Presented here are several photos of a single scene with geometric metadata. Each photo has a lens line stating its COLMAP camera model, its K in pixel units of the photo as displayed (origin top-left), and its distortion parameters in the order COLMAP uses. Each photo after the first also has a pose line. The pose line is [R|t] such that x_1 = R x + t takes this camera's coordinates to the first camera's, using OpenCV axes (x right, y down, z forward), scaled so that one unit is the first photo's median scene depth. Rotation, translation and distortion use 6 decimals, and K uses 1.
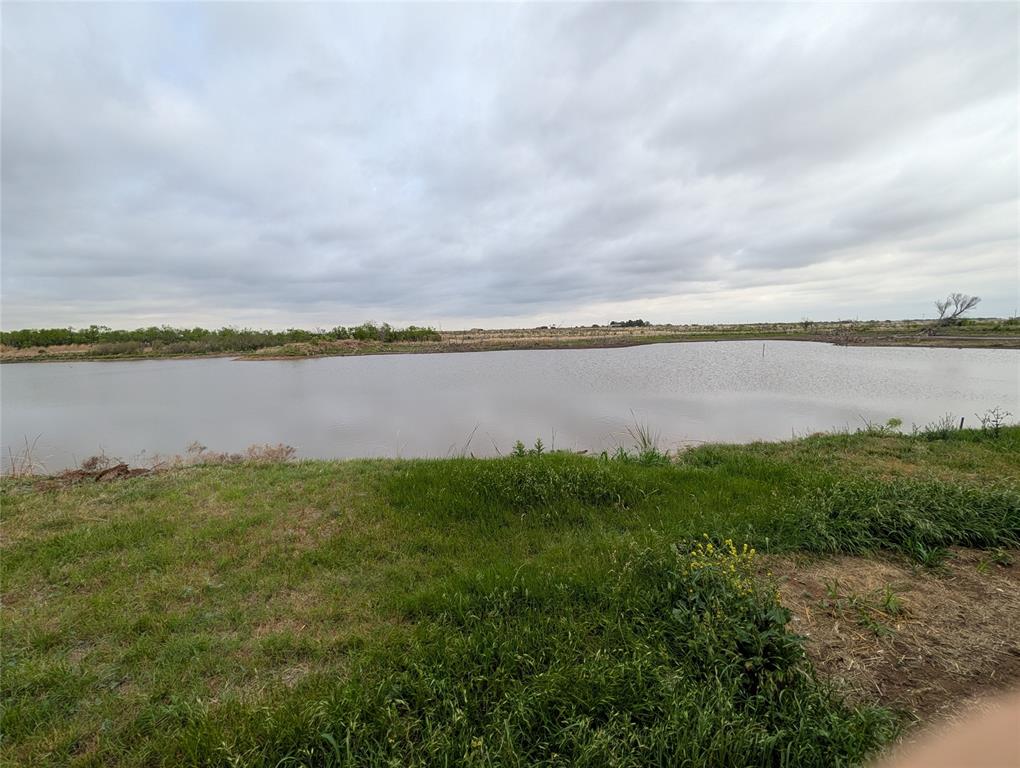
lens RADIAL K [[390.1, 0, 510.0], [0, 390.1, 384.0], [0, 0, 1]] dist [-0.000686, -0.000061]
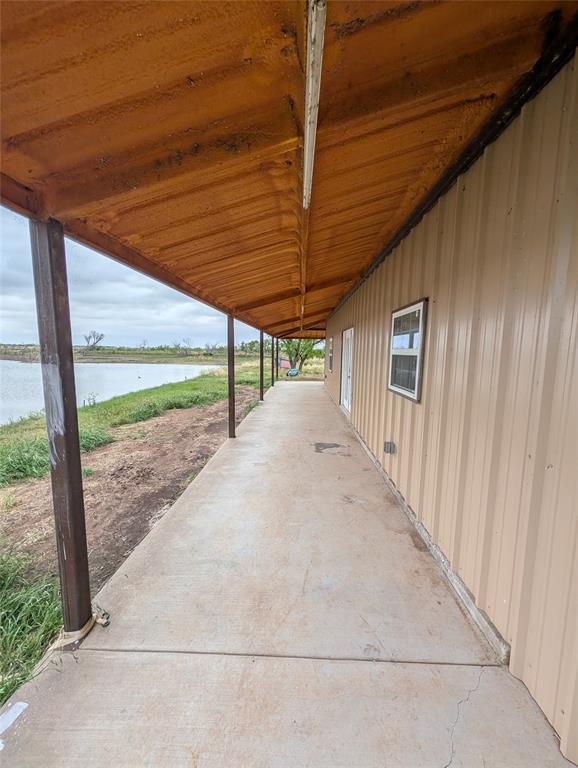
lens RADIAL K [[293.7, 0, 289.0], [0, 293.7, 384.0], [0, 0, 1]] dist [-0.000686, -0.000061]
pose [[0.148312, -0.087005, 0.985106, -0.042009], [0.113095, 0.991079, 0.070506, 0.030710], [-0.982453, 0.100954, 0.156829, -0.206800]]
